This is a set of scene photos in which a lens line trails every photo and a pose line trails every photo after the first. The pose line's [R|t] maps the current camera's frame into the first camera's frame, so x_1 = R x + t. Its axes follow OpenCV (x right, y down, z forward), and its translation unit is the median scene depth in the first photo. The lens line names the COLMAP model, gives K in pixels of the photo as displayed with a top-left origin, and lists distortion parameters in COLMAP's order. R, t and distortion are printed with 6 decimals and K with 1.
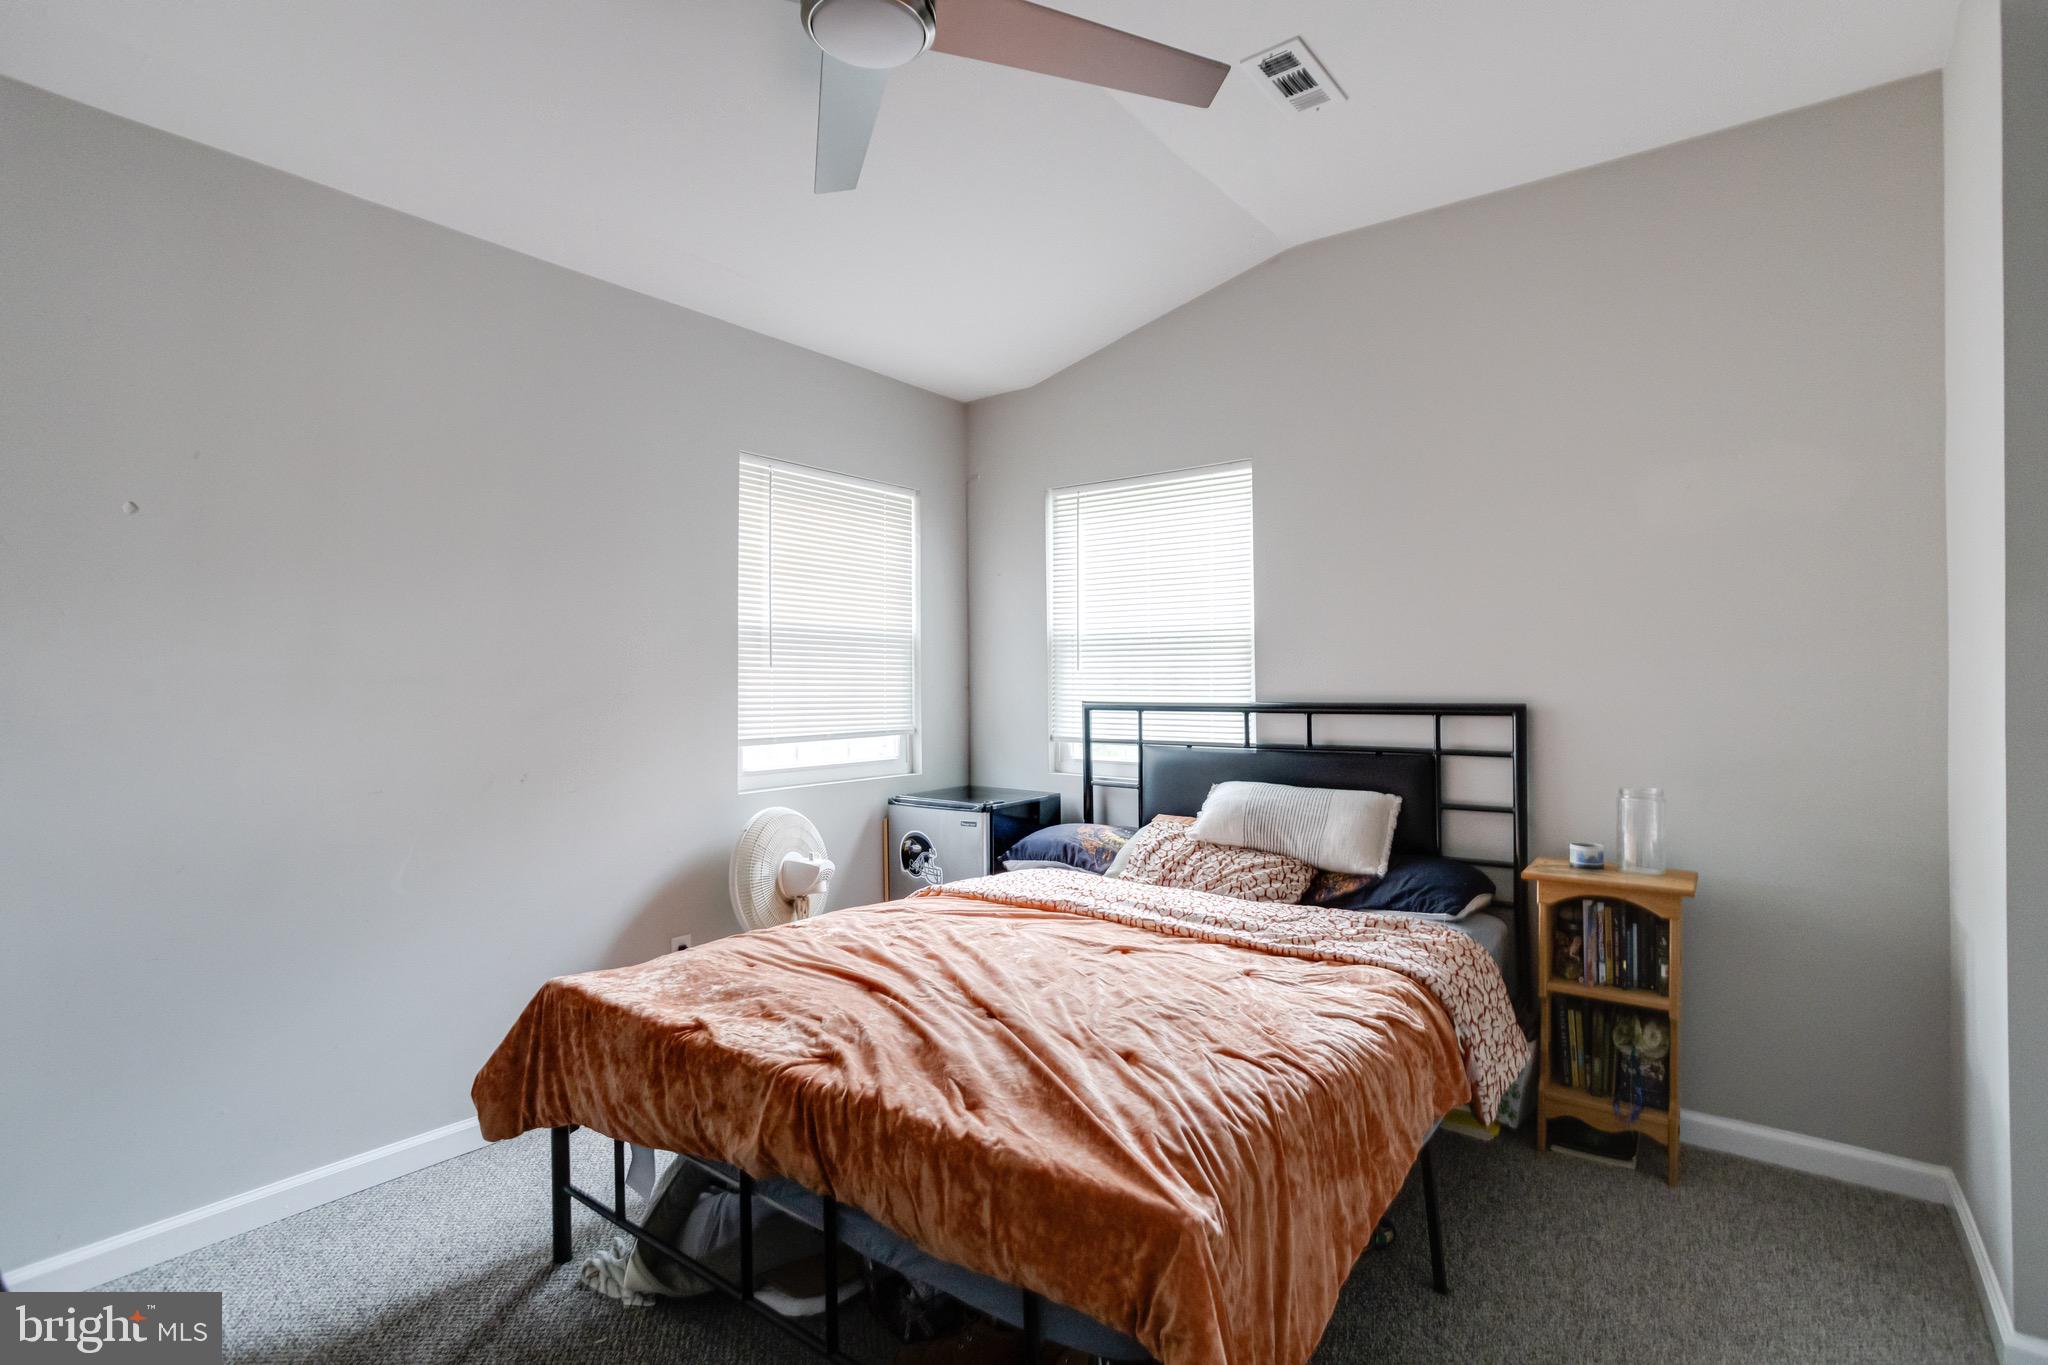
lens RADIAL K [[996.7, 0, 1020.5], [0, 996.7, 679.5], [0, 0, 1]] dist [0.005167, 0.000779]
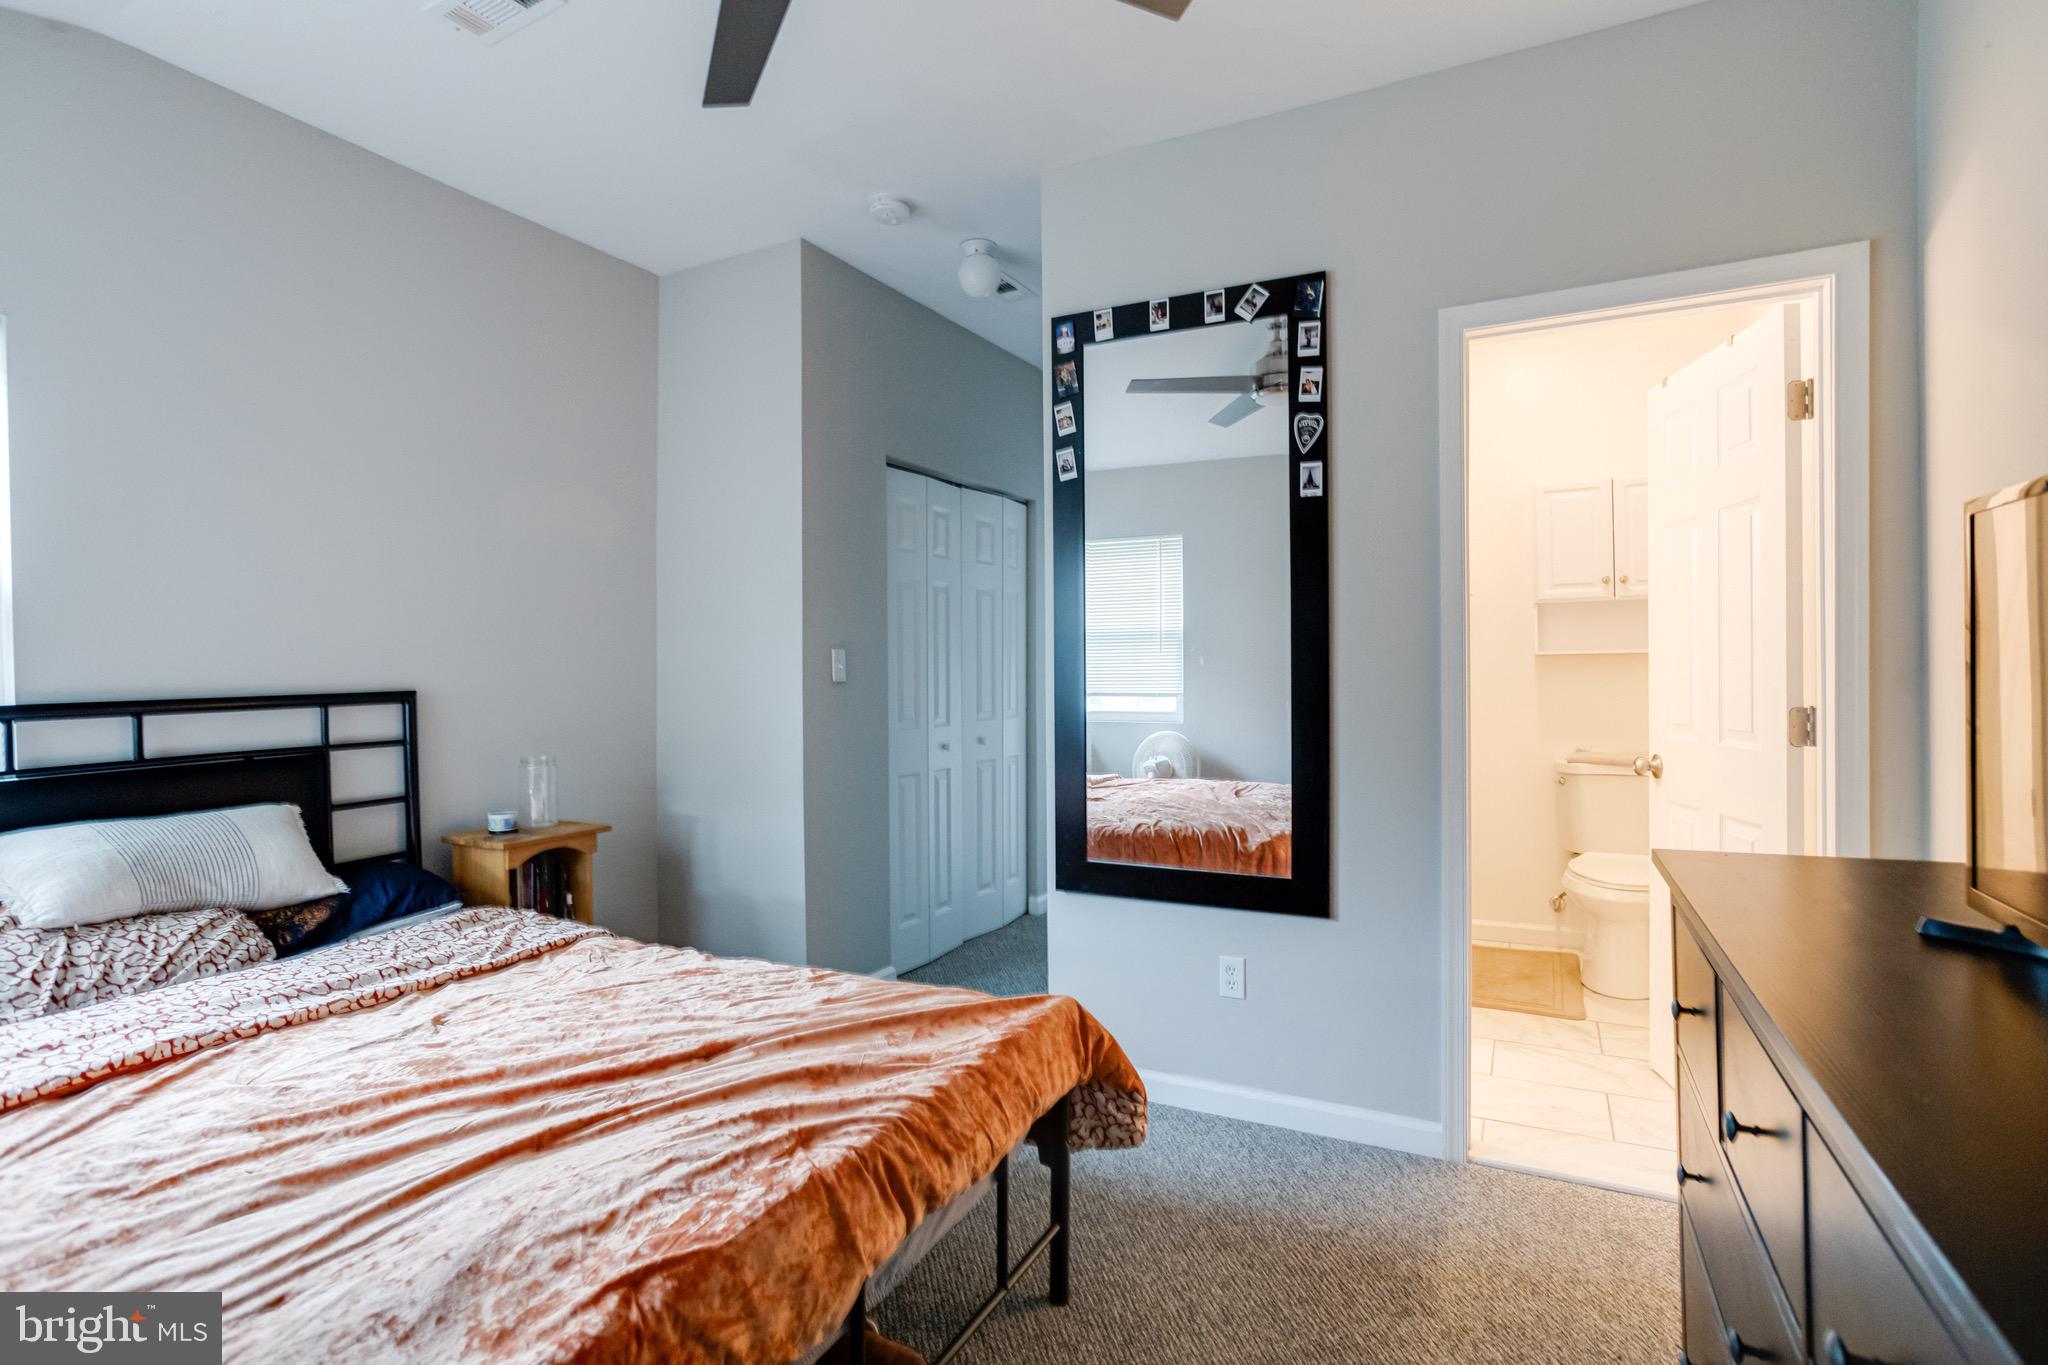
lens RADIAL K [[996.7, 0, 1021.3], [0, 996.7, 670.6], [0, 0, 1]] dist [0.005167, 0.000779]
pose [[-0.190430, 0.001674, 0.981699, -0.581152], [0.010823, 0.999941, 0.000395, 0.011454], [-0.981641, 0.010700, -0.190437, 0.582531]]
